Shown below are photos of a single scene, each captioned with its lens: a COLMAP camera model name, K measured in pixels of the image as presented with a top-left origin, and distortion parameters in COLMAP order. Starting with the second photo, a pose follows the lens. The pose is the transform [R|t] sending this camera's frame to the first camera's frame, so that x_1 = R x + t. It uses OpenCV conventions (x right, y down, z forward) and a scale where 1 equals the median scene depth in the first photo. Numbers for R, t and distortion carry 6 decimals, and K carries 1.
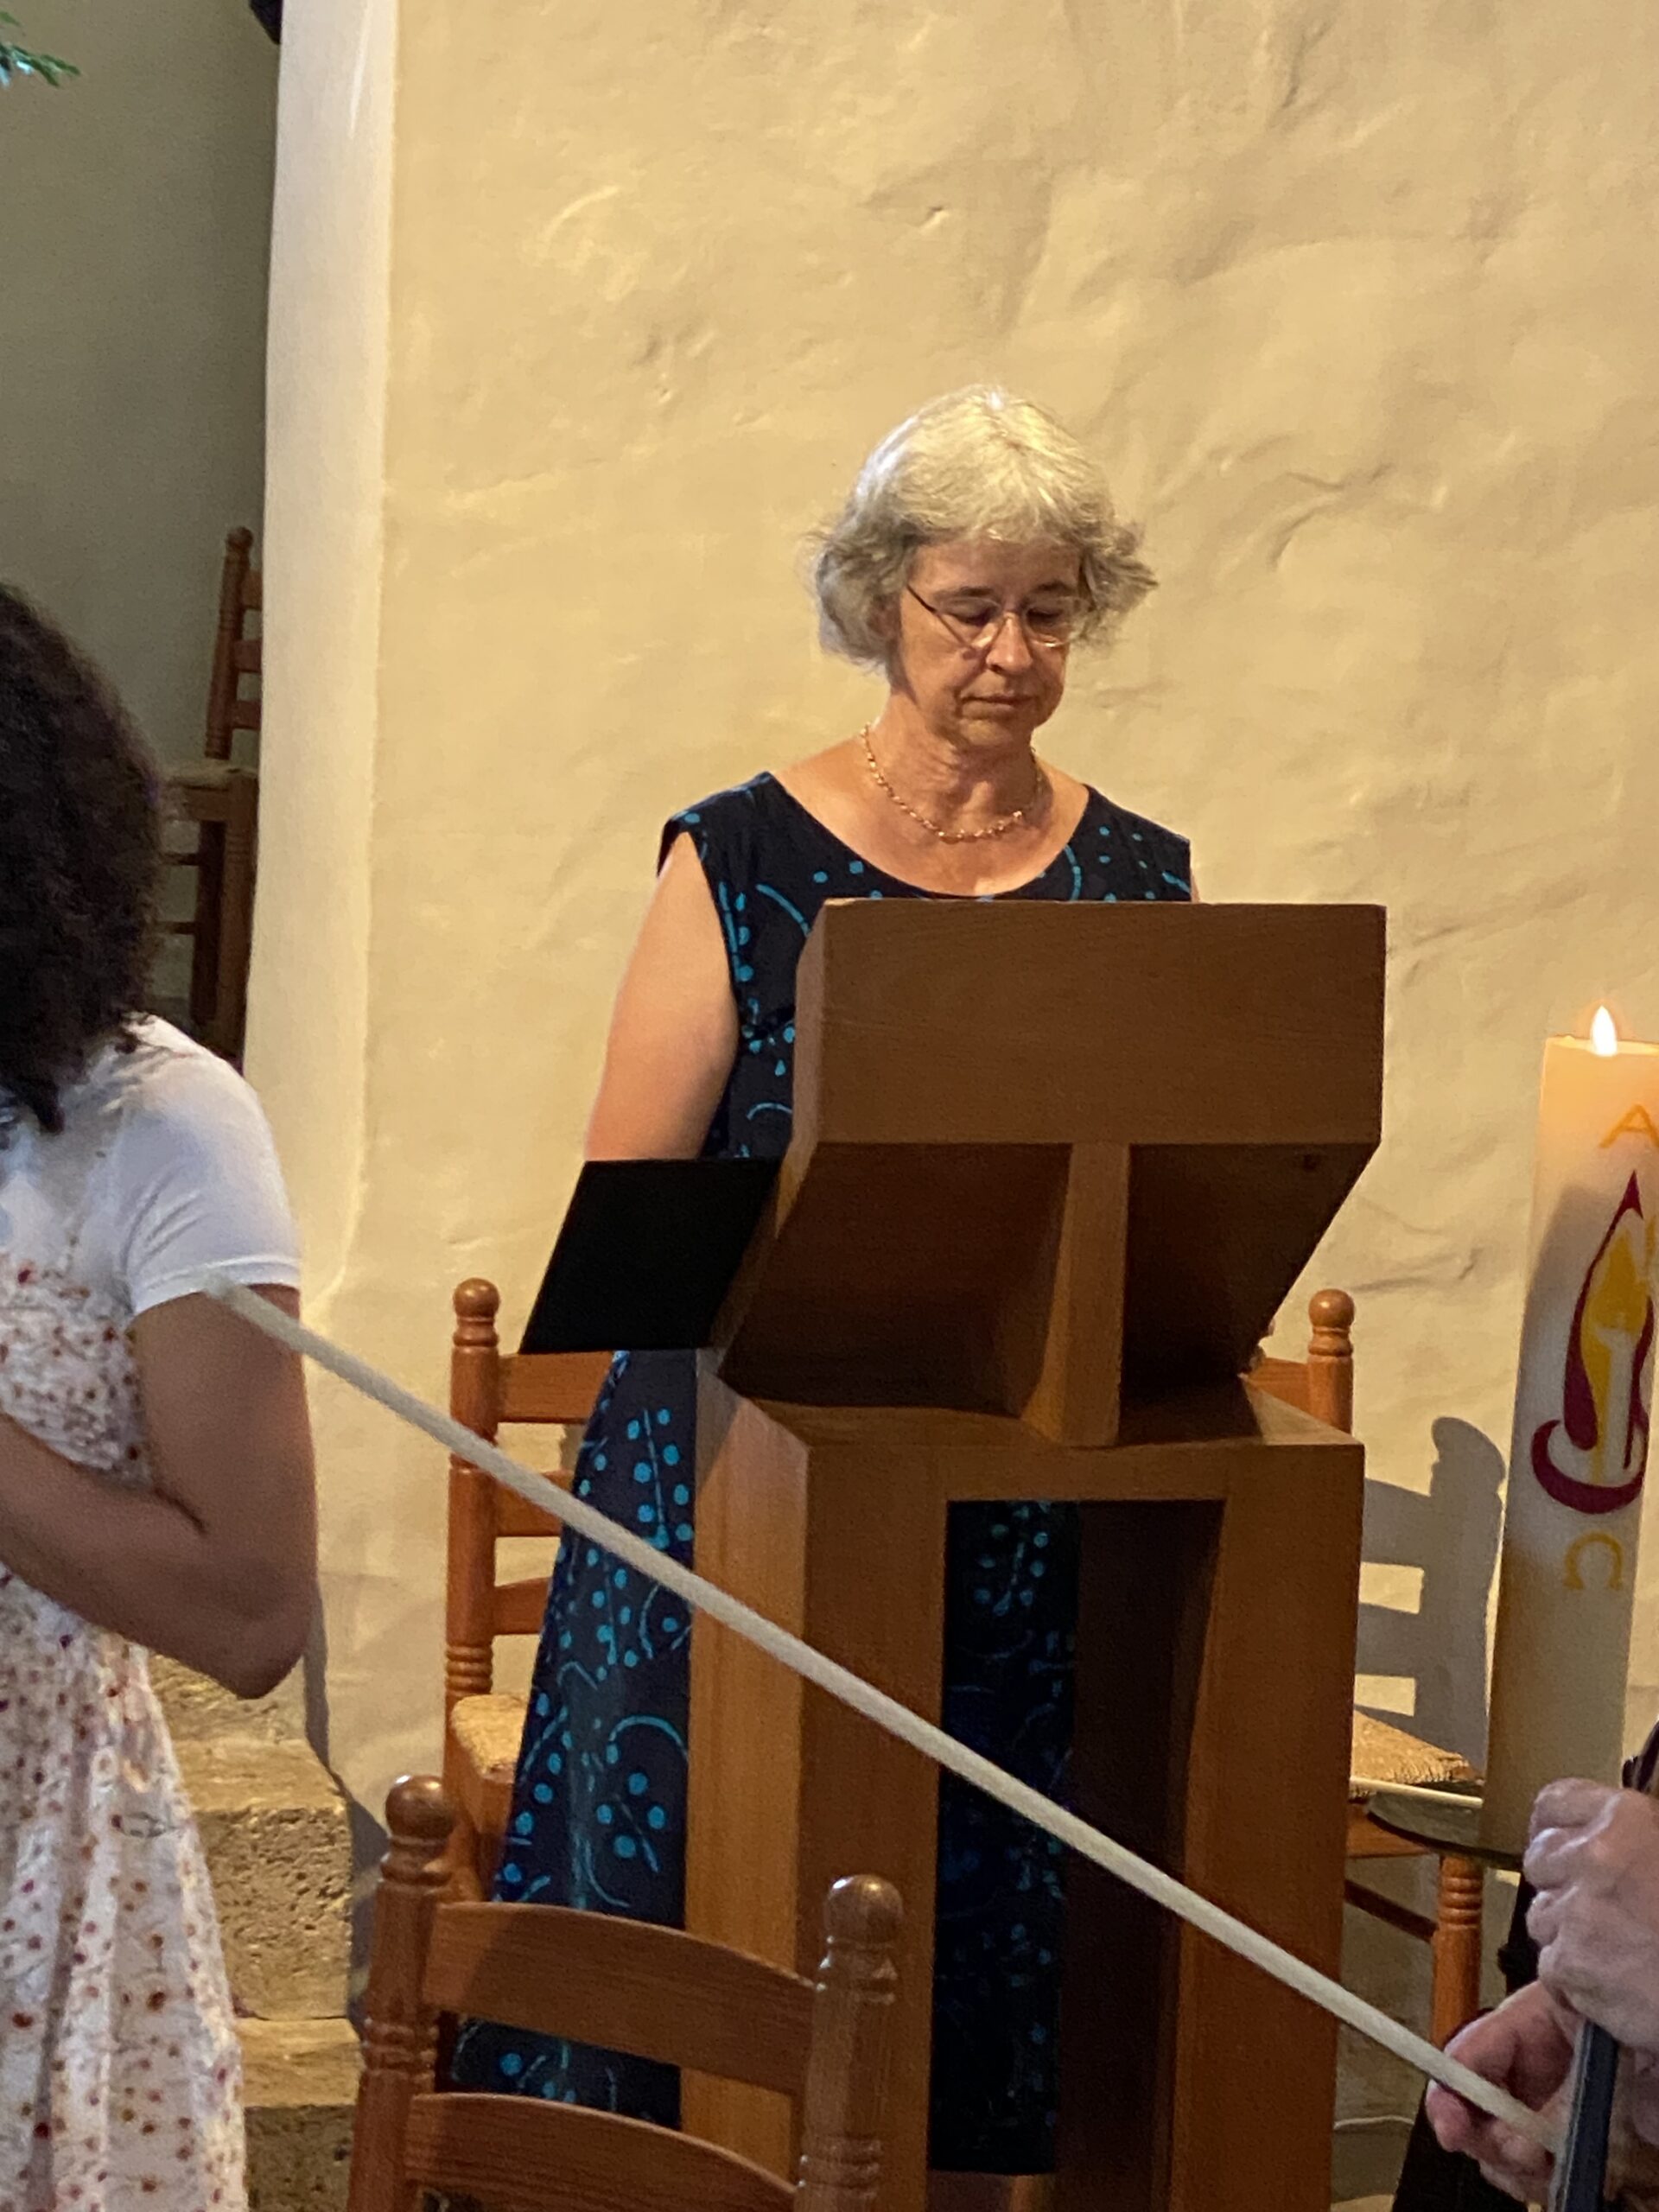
lens RADIAL K [[6586.1, 0, 812.4], [0, 6586.1, 1099.2], [0, 0, 1]] dist [0.179888, 0.000000]
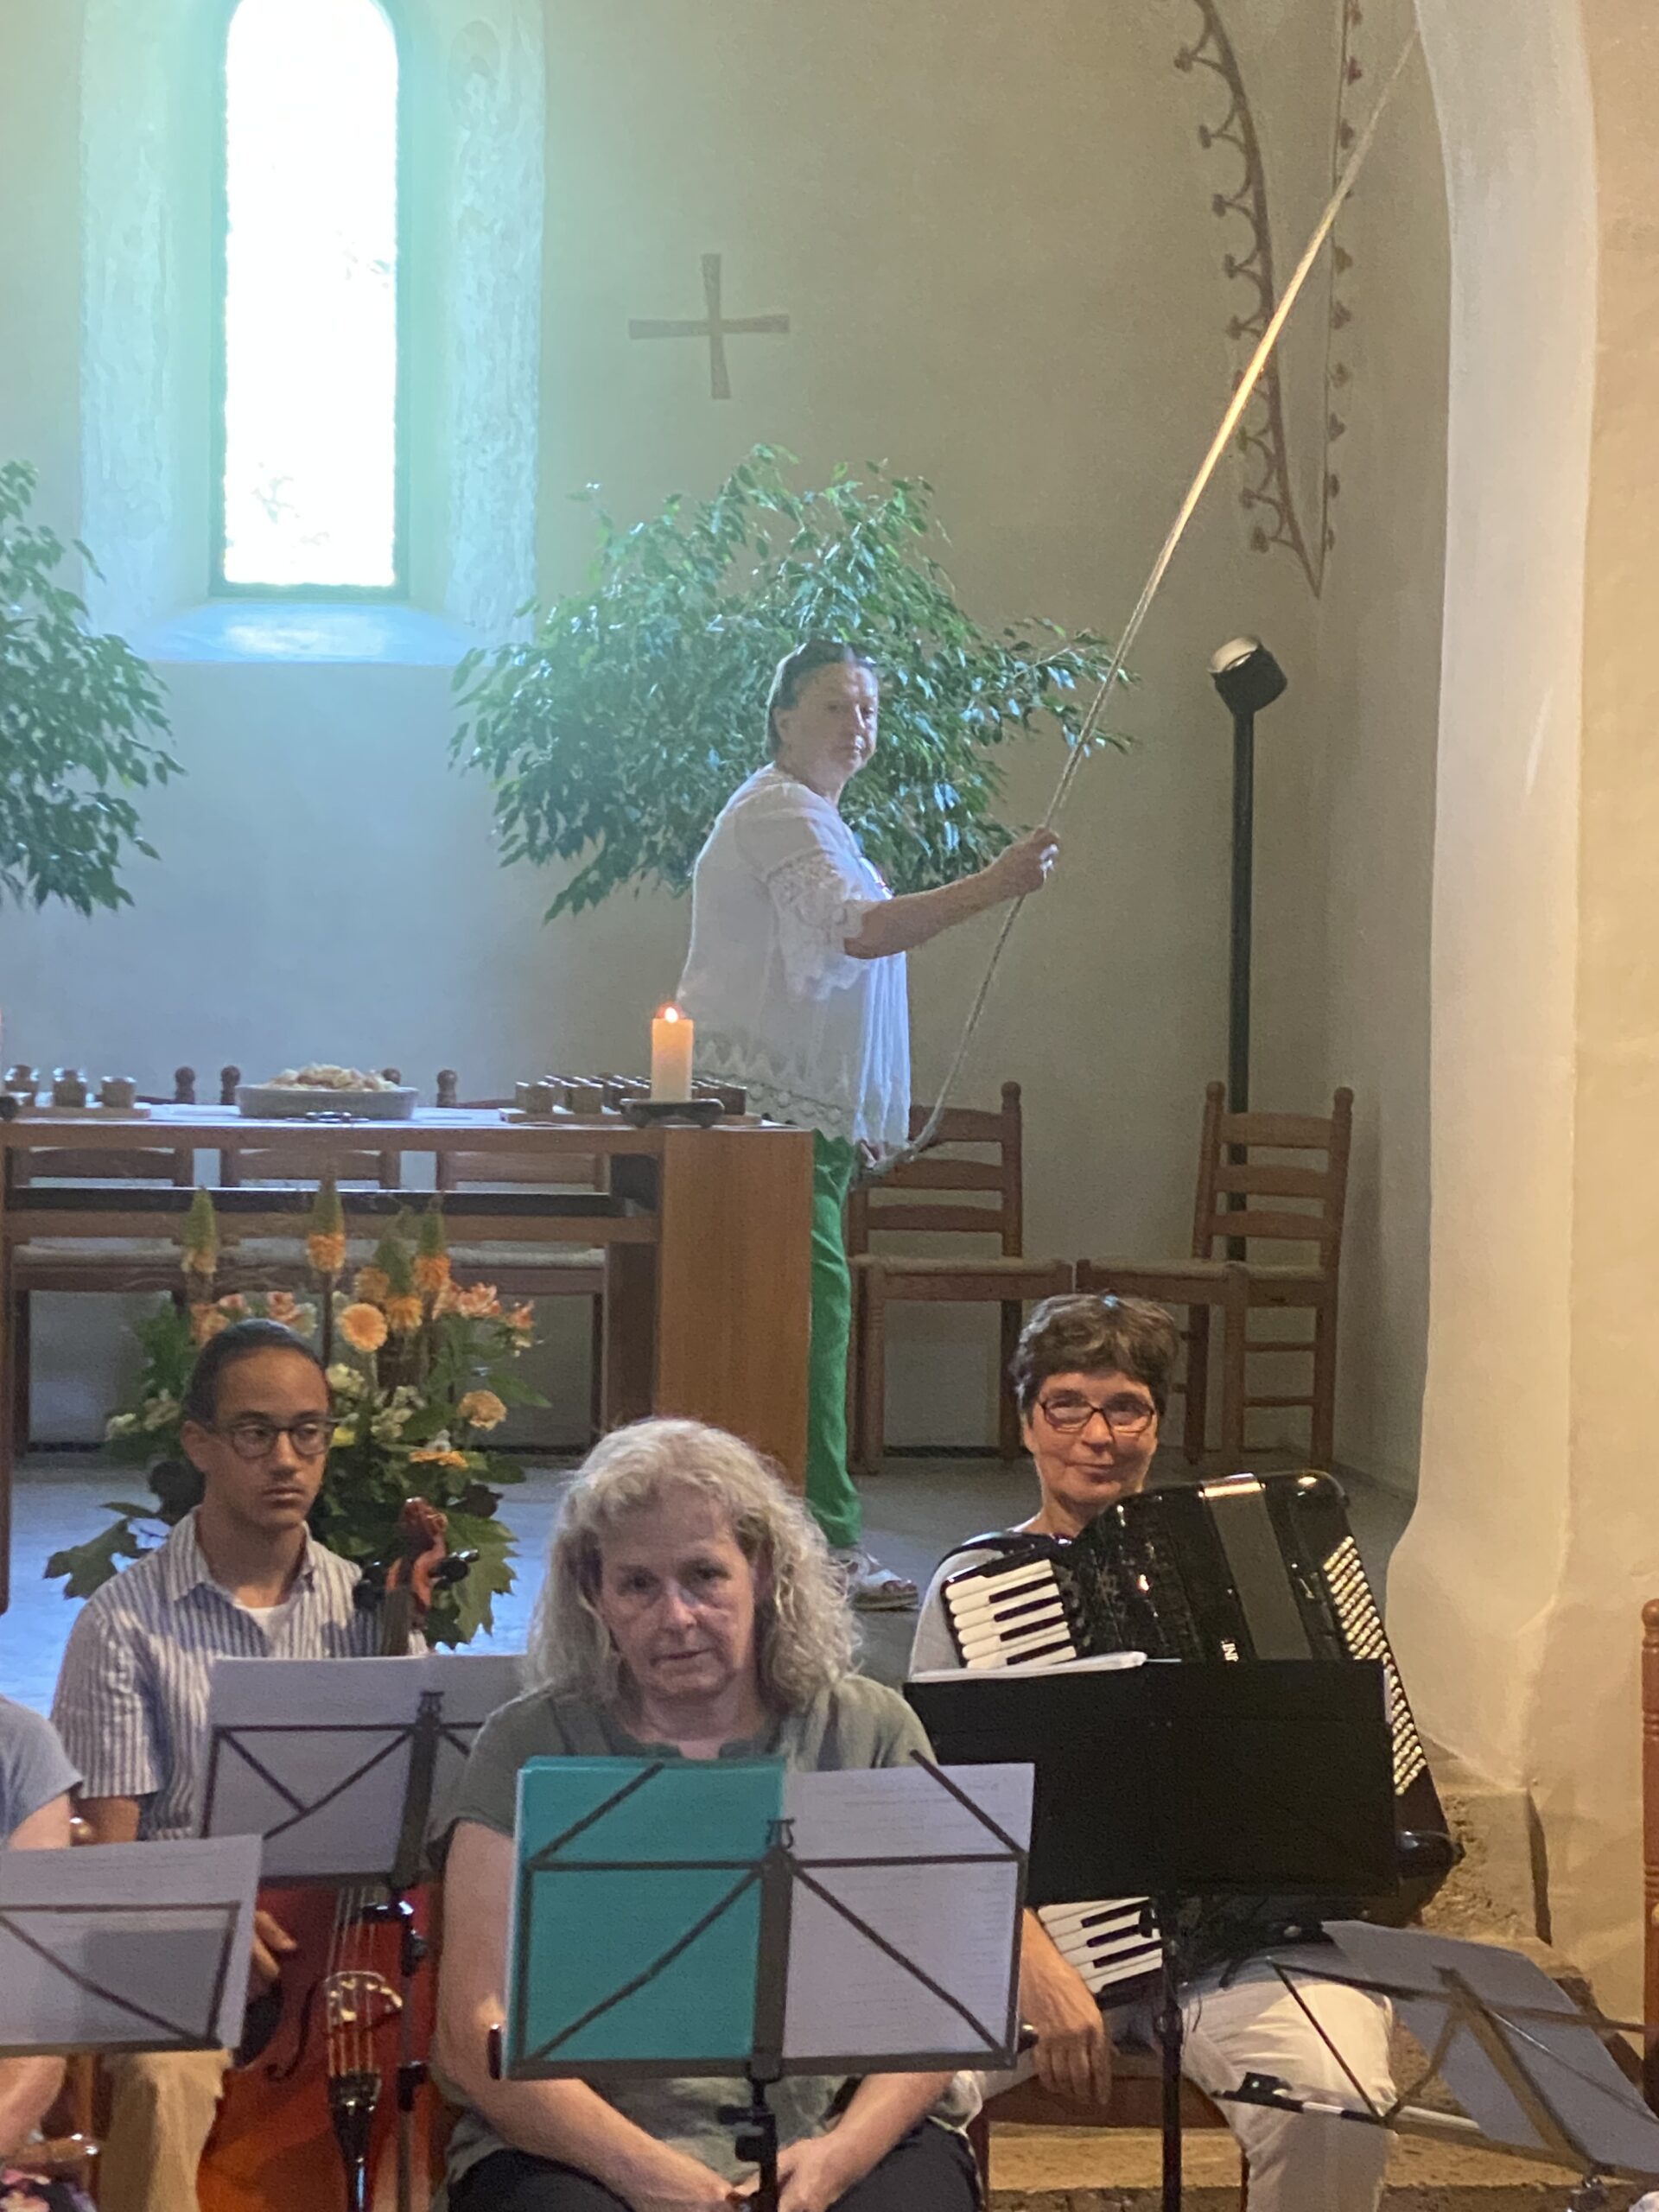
lens RADIAL K [[5723.3, 0, 825.4], [0, 5723.3, 1120.7], [0, 0, 1]] dist [0.153255, 0.000000]
pose [[0.996821, -0.019347, -0.077283, -0.128271], [0.012924, 0.996486, -0.082761, 0.024150], [0.078613, 0.081499, 0.993568, -0.225710]]
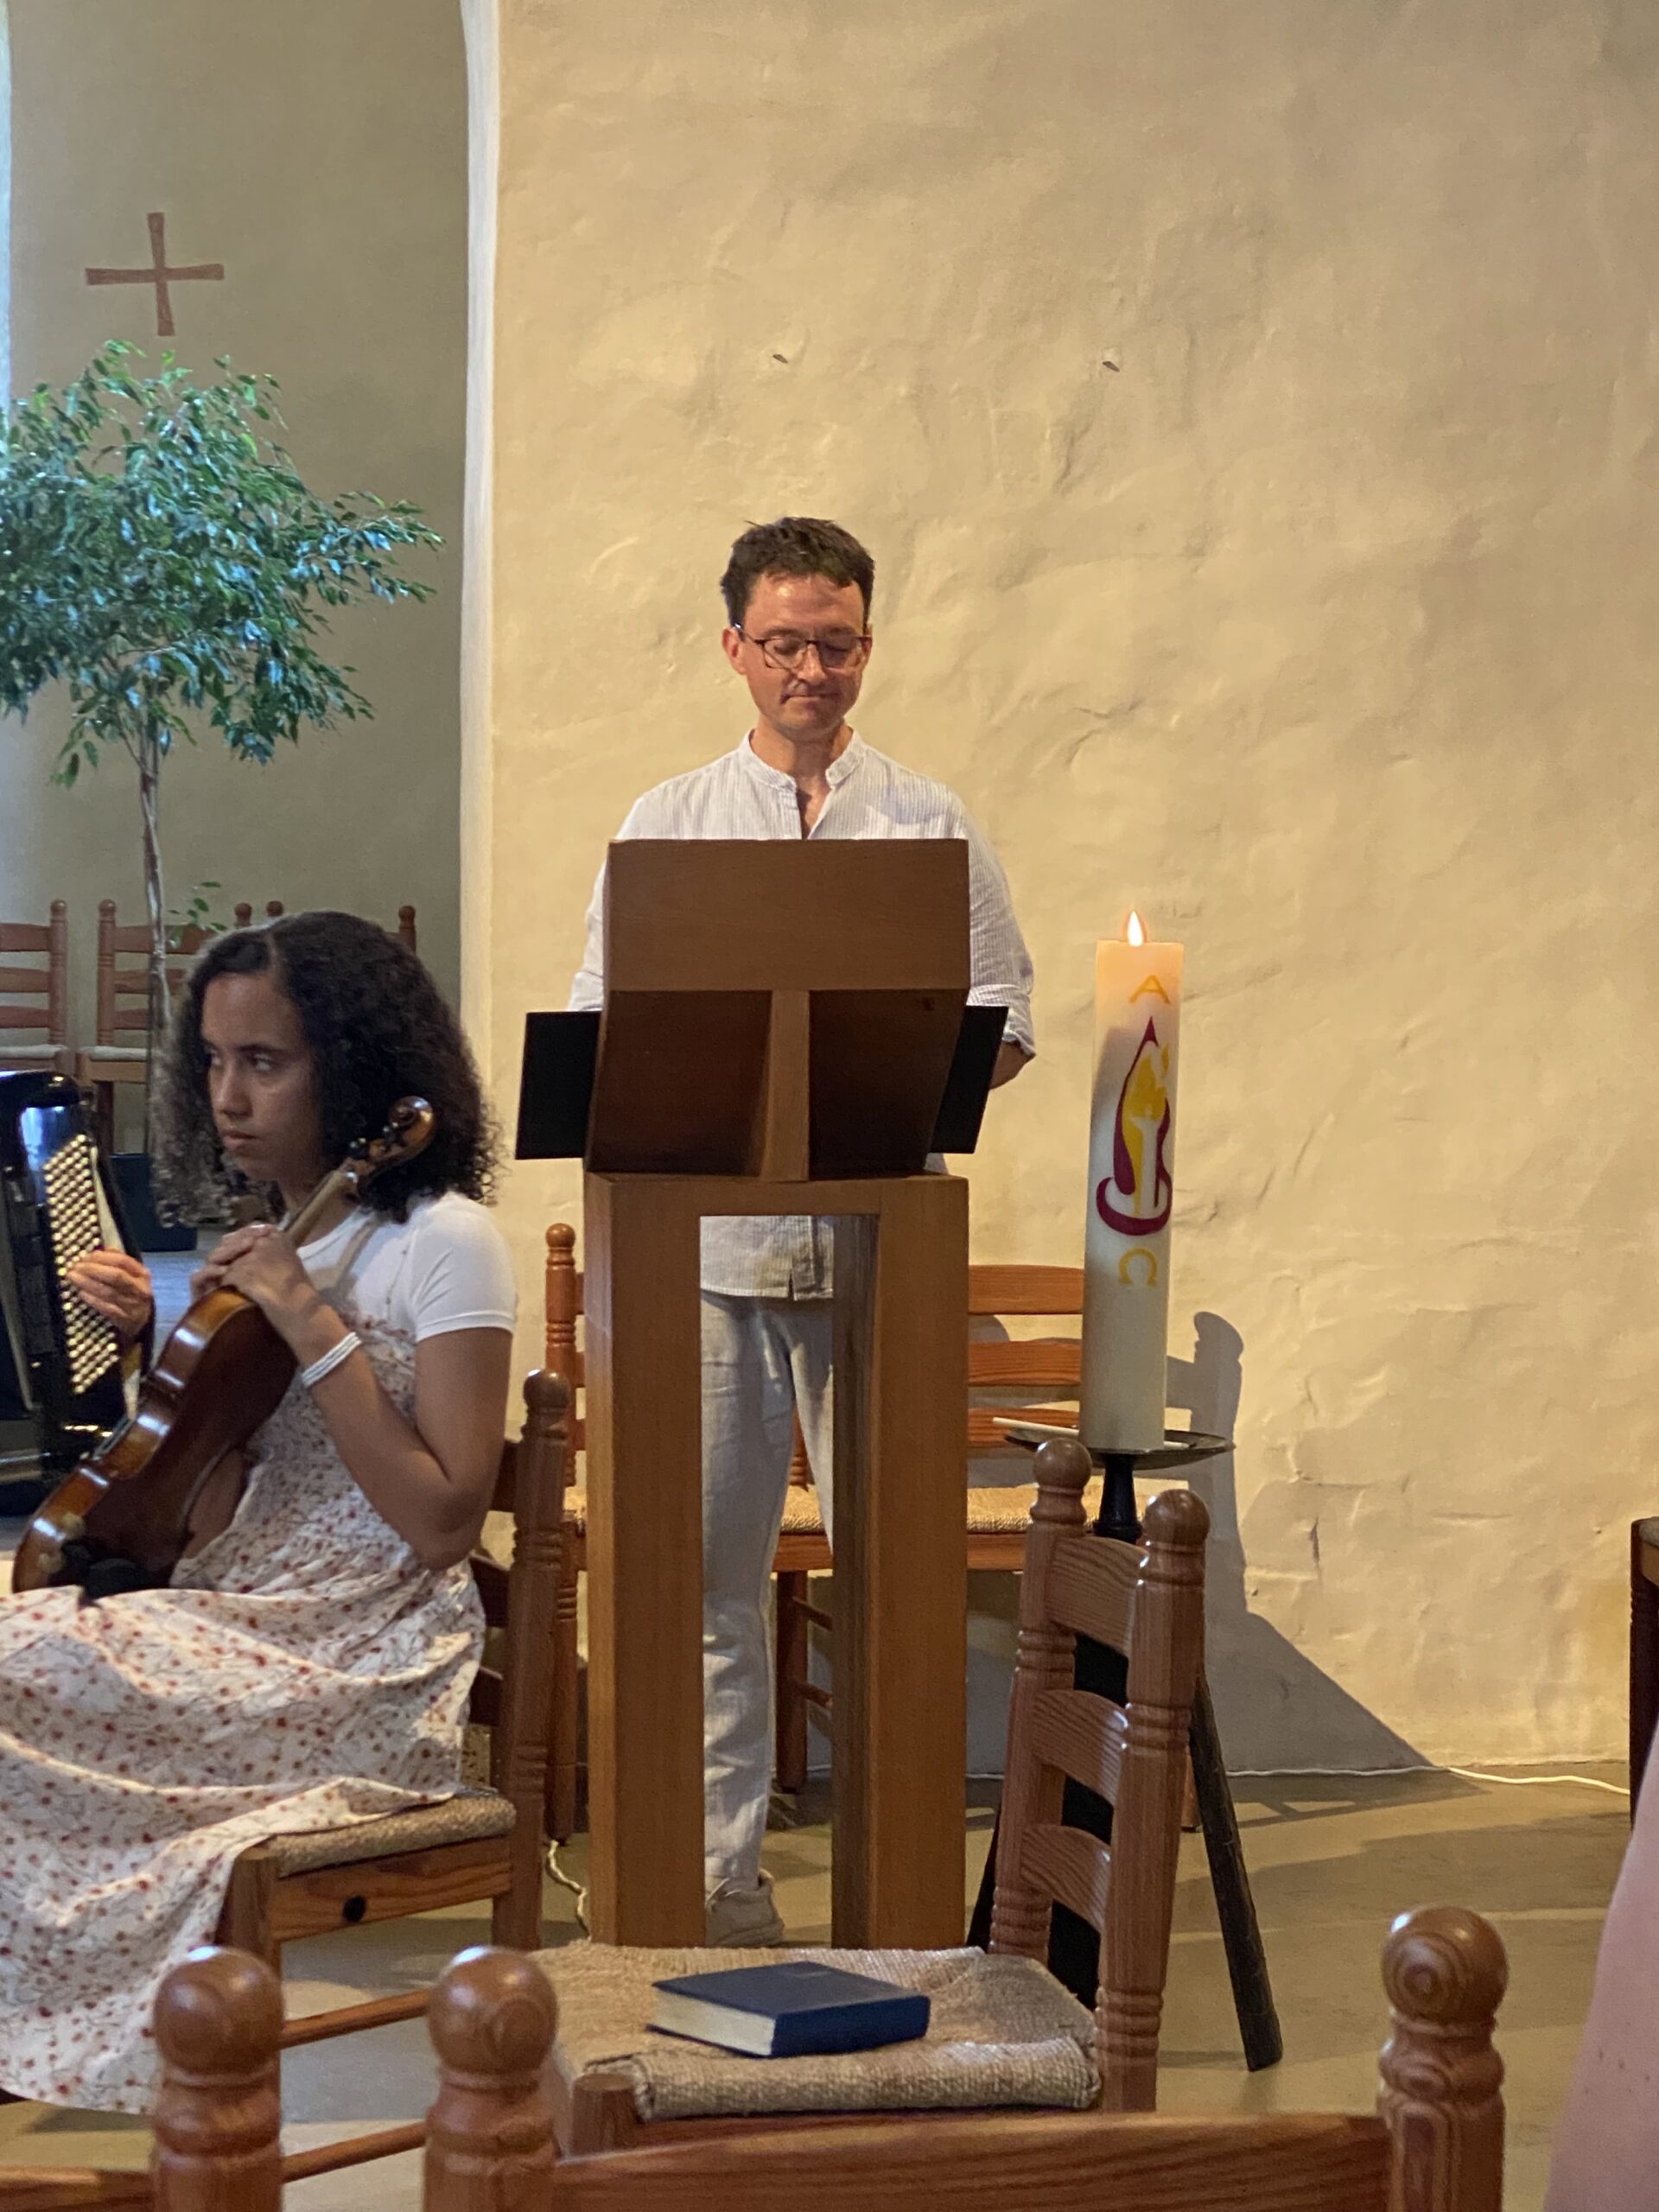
lens RADIAL K [[4414.3, 0, 845.9], [0, 4414.3, 1106.7], [0, 0, 1]] dist [0.251067, 0.000000]
pose [[0.996001, -0.033047, -0.083008, 0.103647], [0.025686, 0.995769, -0.088234, 0.092729], [0.085572, 0.085749, 0.992635, -0.044040]]
